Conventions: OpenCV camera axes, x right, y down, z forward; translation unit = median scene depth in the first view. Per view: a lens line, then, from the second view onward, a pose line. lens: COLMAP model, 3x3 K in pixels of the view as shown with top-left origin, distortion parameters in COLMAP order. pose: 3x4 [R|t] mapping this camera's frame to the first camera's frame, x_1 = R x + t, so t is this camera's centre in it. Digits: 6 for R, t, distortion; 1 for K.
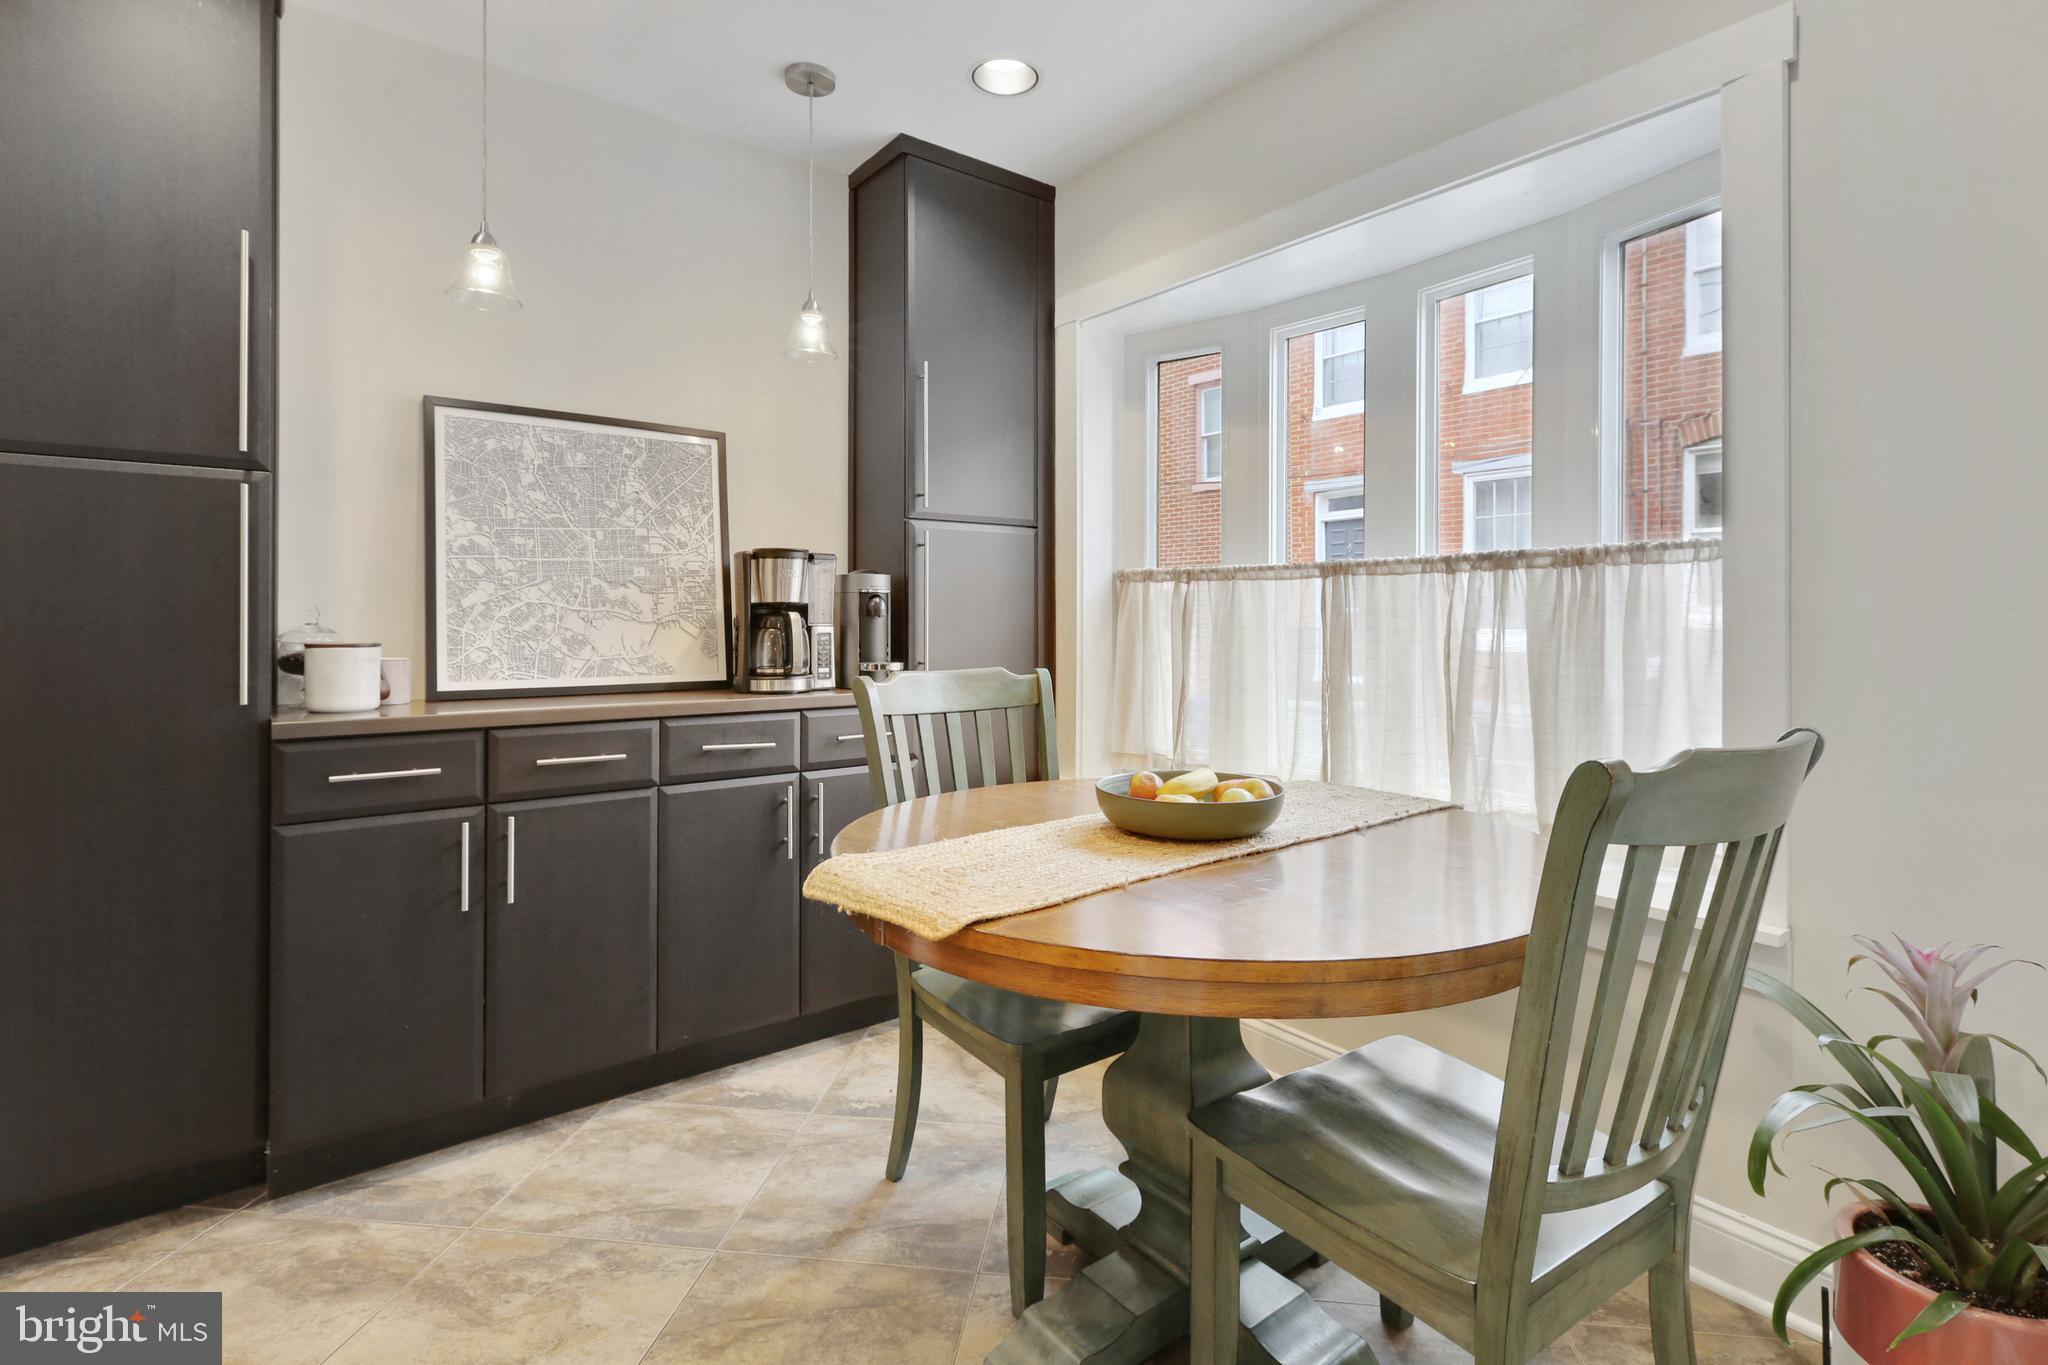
lens RADIAL K [[1006.7, 0, 1072.0], [0, 1006.7, 612.8], [0, 0, 1]] dist [-0.009441, 0.000954]
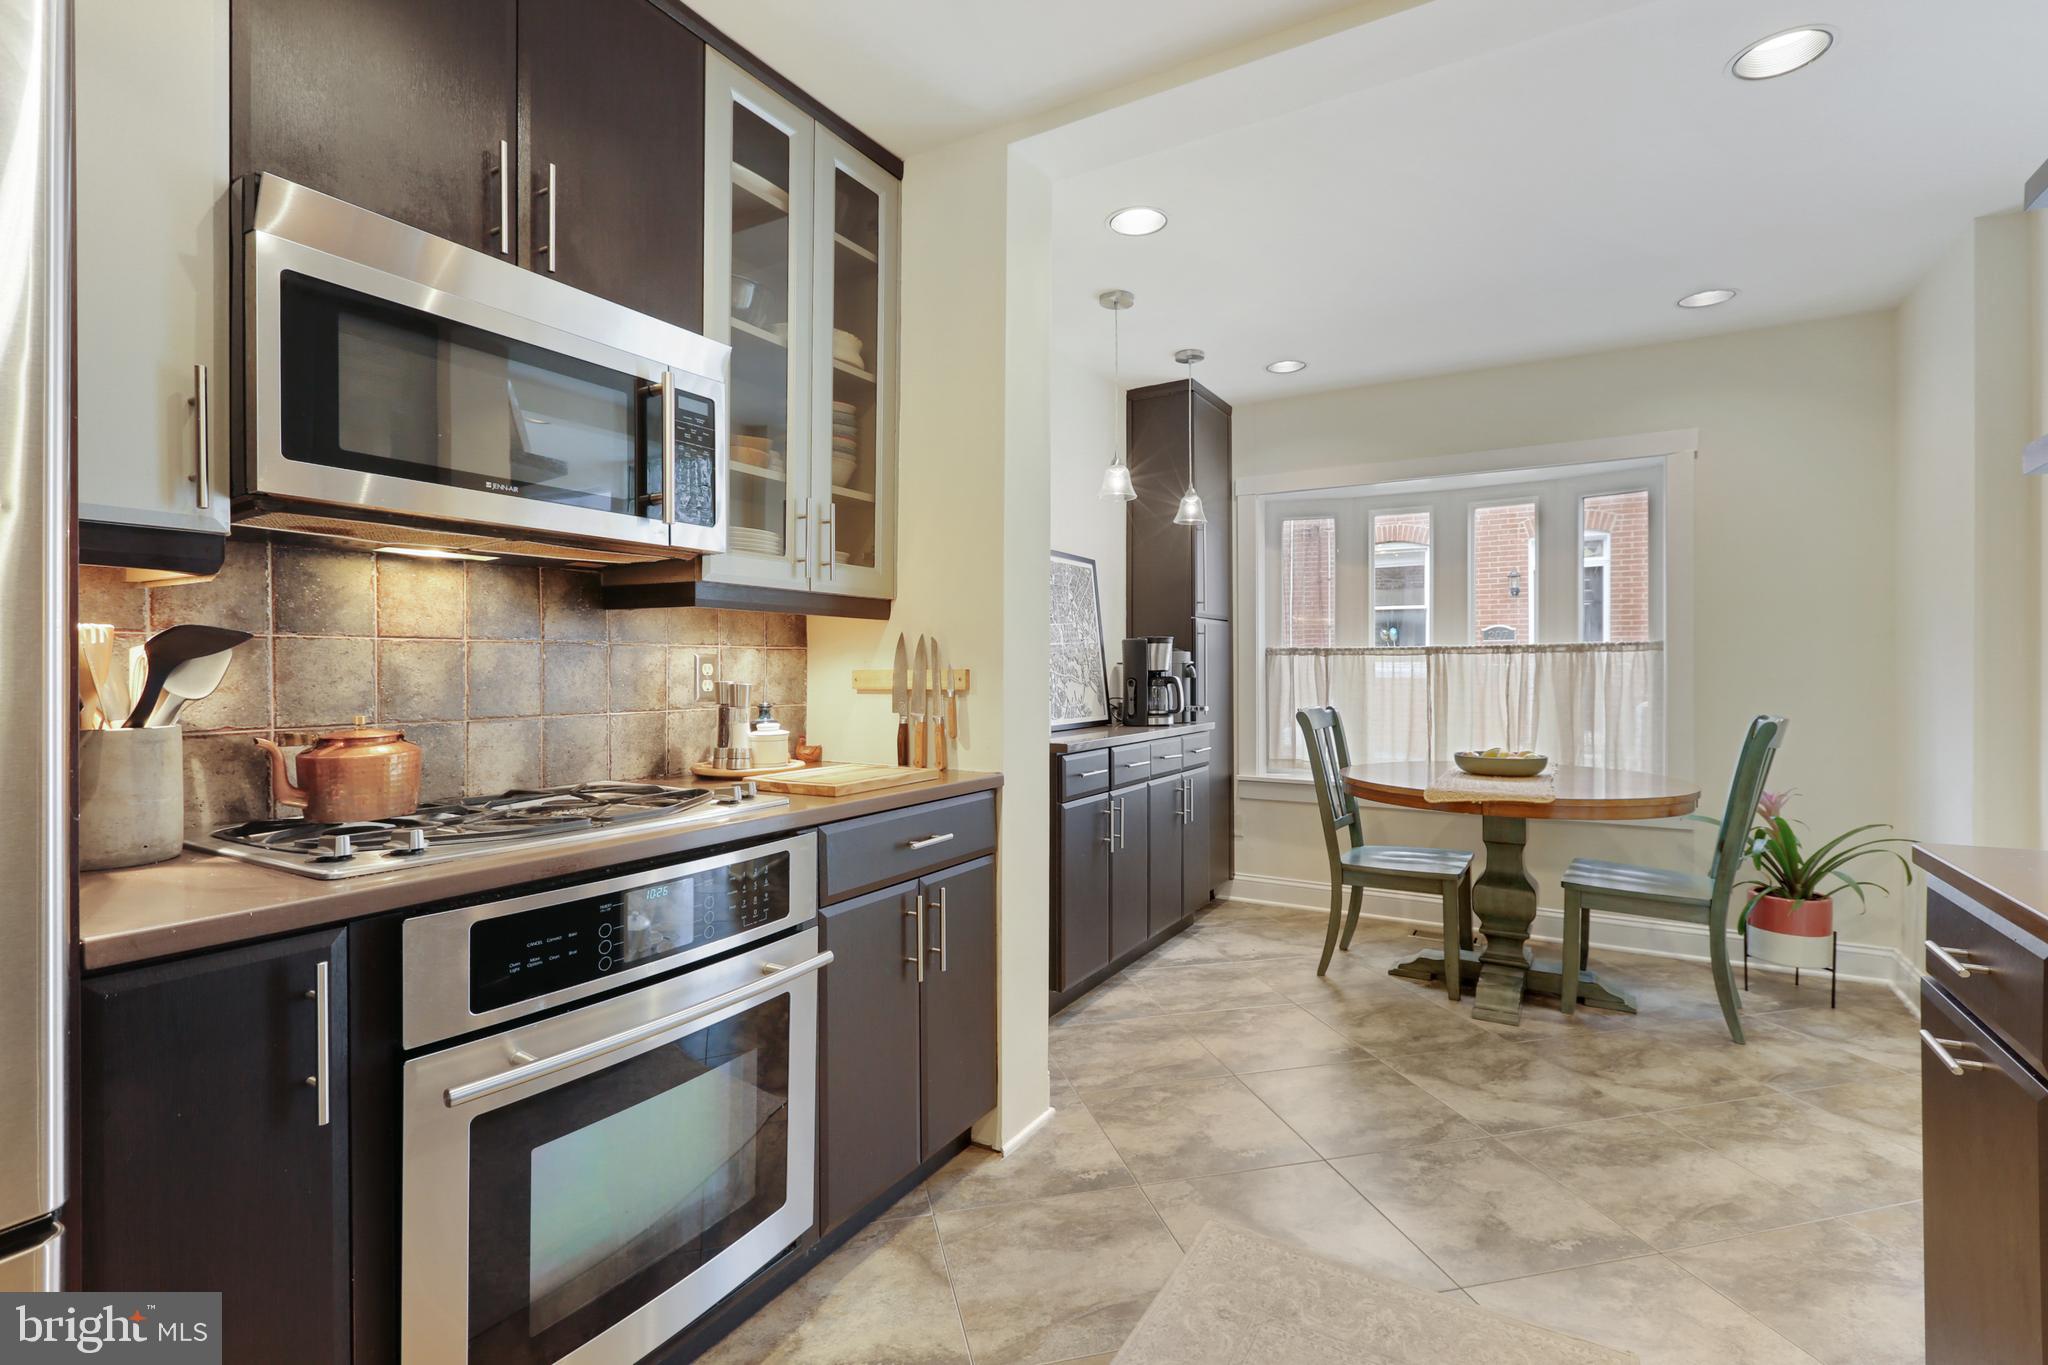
lens RADIAL K [[1006.7, 0, 1023.5], [0, 1006.7, 672.9], [0, 0, 1]] dist [-0.009441, 0.000954]
pose [[0.931305, -0.008188, 0.364149, -1.261953], [0.007424, 0.999966, 0.003498, -0.014612], [-0.364165, -0.000554, 0.931334, -0.510925]]
